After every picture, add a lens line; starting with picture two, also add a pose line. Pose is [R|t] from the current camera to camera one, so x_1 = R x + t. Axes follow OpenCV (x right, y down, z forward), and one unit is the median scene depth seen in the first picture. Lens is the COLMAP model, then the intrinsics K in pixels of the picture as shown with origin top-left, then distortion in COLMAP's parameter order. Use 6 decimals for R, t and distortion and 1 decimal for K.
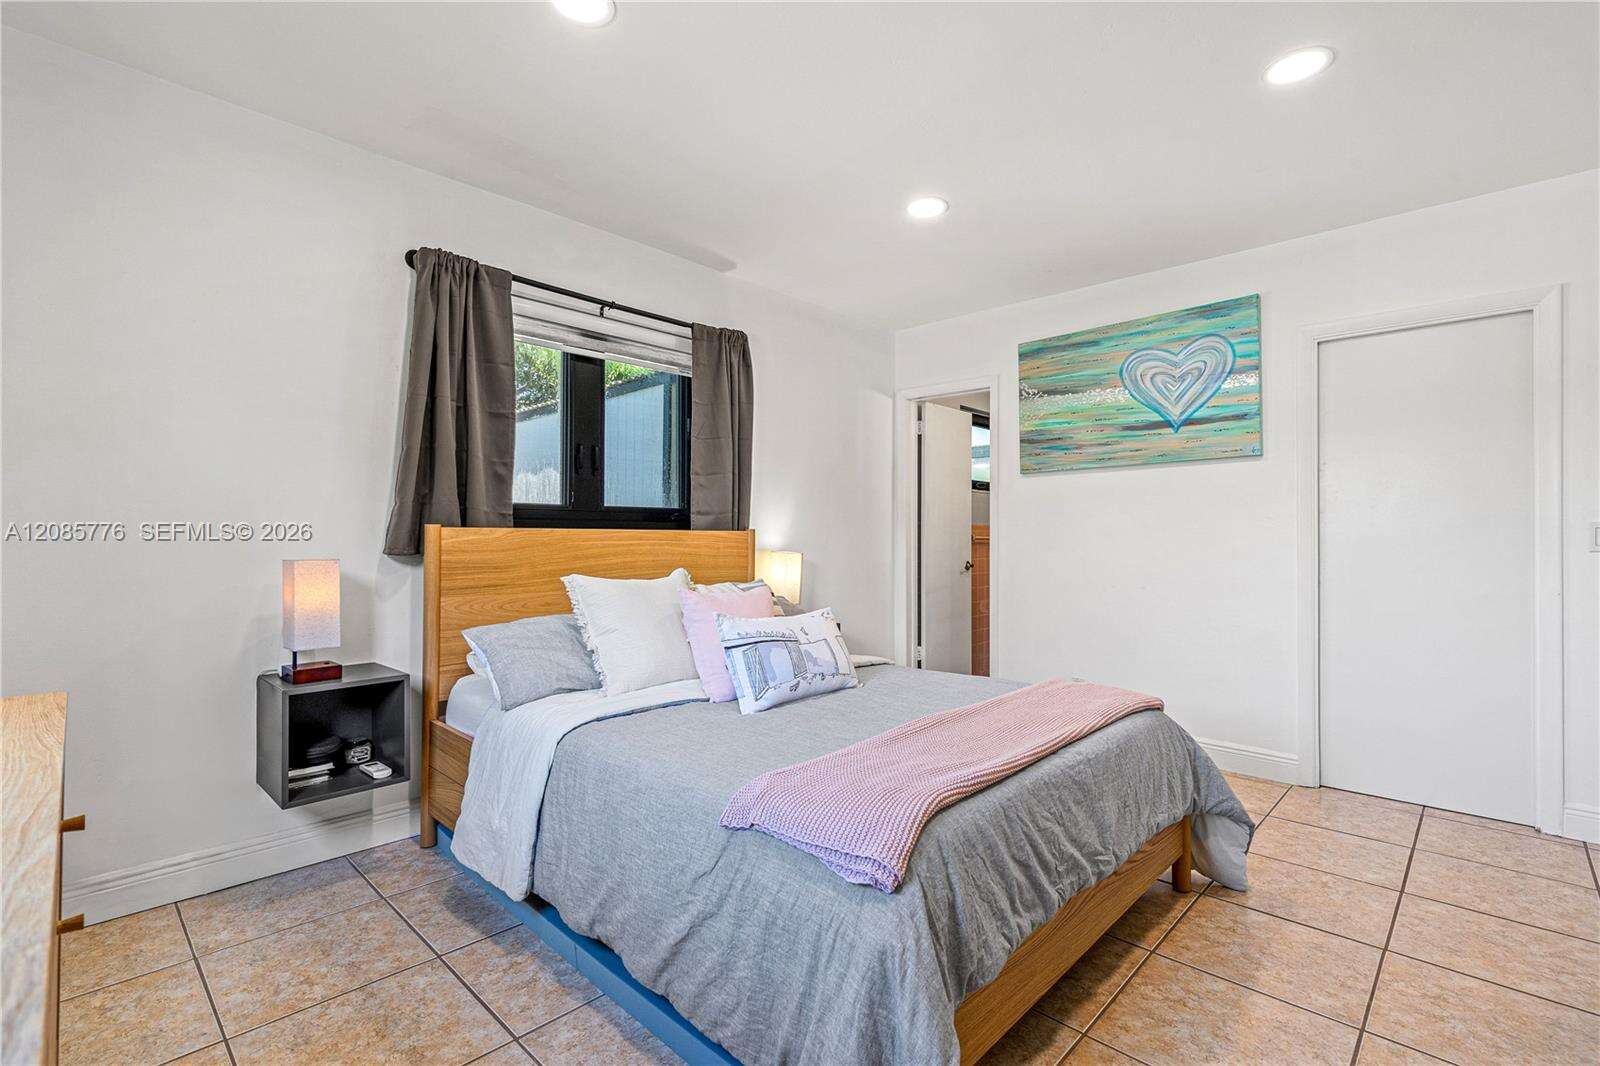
lens RADIAL K [[727.2, 0, 797.5], [0, 727.2, 532.3], [0, 0, 1]] dist [-0.001283, 0.000205]
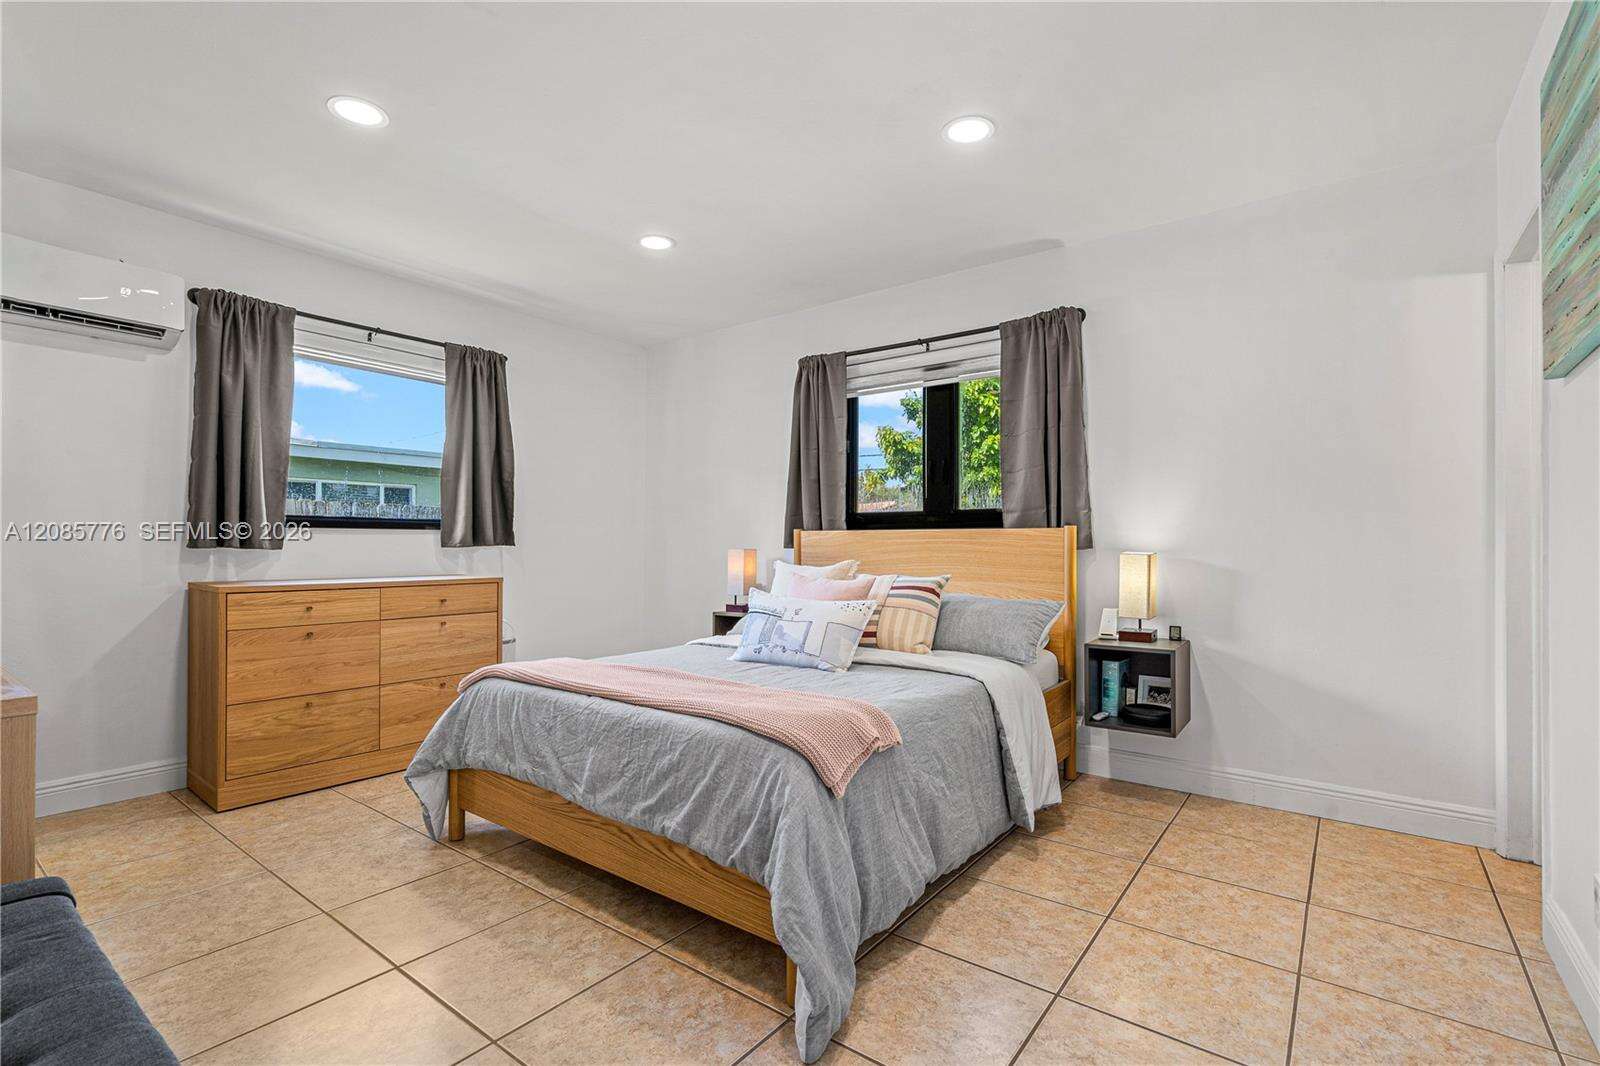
lens RADIAL K [[727.2, 0, 799.3], [0, 727.2, 540.0], [0, 0, 1]] dist [-0.001283, 0.000205]
pose [[0.115250, -0.009132, -0.993295, 1.053692], [0.007379, 0.999938, -0.008336, 0.025420], [0.993309, -0.006369, 0.115311, 0.768127]]
